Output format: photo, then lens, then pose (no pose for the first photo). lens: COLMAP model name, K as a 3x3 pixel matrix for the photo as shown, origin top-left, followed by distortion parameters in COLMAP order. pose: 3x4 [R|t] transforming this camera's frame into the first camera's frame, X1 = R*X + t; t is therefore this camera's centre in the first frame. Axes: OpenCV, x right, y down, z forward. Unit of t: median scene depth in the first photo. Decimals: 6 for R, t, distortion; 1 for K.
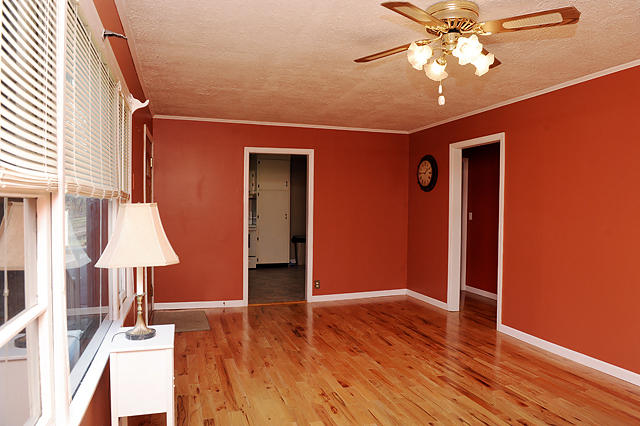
lens RADIAL K [[437.0, 0, 323.0], [0, 437.0, 215.1], [0, 0, 1]] dist [-0.049601, -0.002149]
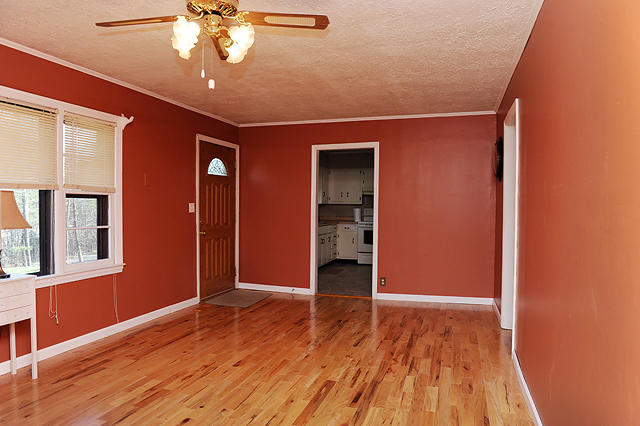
lens RADIAL K [[437.0, 0, 323.0], [0, 437.0, 215.1], [0, 0, 1]] dist [-0.049601, -0.002149]
pose [[0.817384, 0.009085, -0.576021, 0.706860], [-0.012284, 0.999923, -0.001661, 0.024593], [0.575962, 0.008433, 0.817433, 0.221049]]
